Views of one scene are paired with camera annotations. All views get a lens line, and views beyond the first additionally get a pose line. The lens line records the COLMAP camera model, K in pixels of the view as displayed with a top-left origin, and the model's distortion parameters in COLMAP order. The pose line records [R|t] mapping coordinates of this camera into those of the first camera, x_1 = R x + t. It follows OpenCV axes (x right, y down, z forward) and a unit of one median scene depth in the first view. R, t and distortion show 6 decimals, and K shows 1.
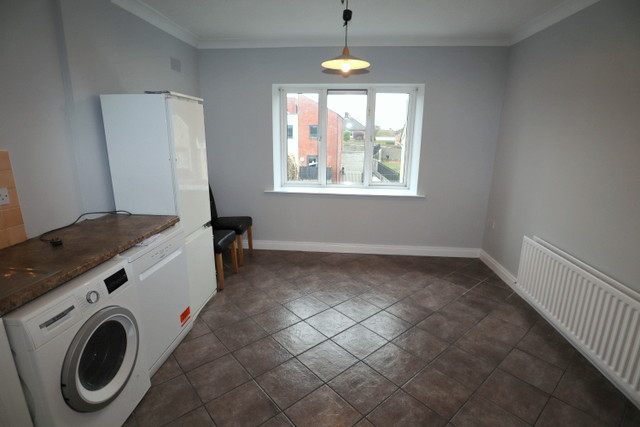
lens RADIAL K [[323.4, 0, 322.2], [0, 323.4, 214.8], [0, 0, 1]] dist [-0.049316, 0.010080]
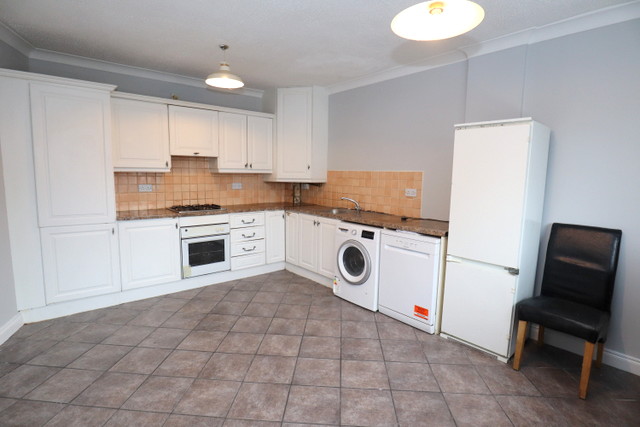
lens RADIAL K [[323.4, 0, 323.9], [0, 323.4, 210.6], [0, 0, 1]] dist [-0.049316, 0.010080]
pose [[-0.699133, 0.061383, -0.712352, 0.809986], [-0.200865, 0.939322, 0.278078, -0.368006], [0.686197, 0.337500, -0.644382, 1.741810]]
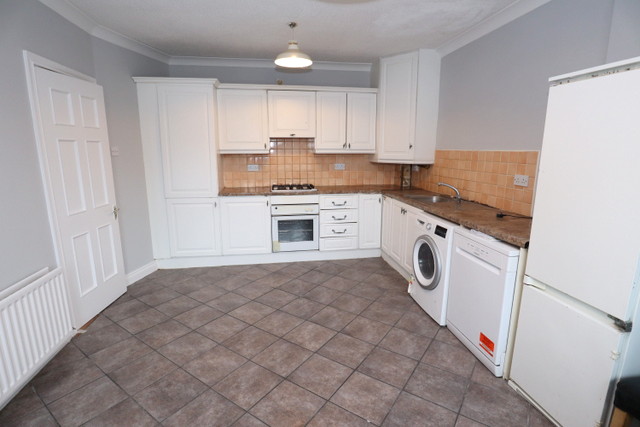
lens RADIAL K [[323.4, 0, 321.4], [0, 323.4, 213.8], [0, 0, 1]] dist [-0.049316, 0.010080]
pose [[-0.968584, 0.038243, -0.245730, 0.263346], [-0.071837, 0.902956, 0.423685, -0.427052], [0.238086, 0.428027, -0.871841, 1.876068]]
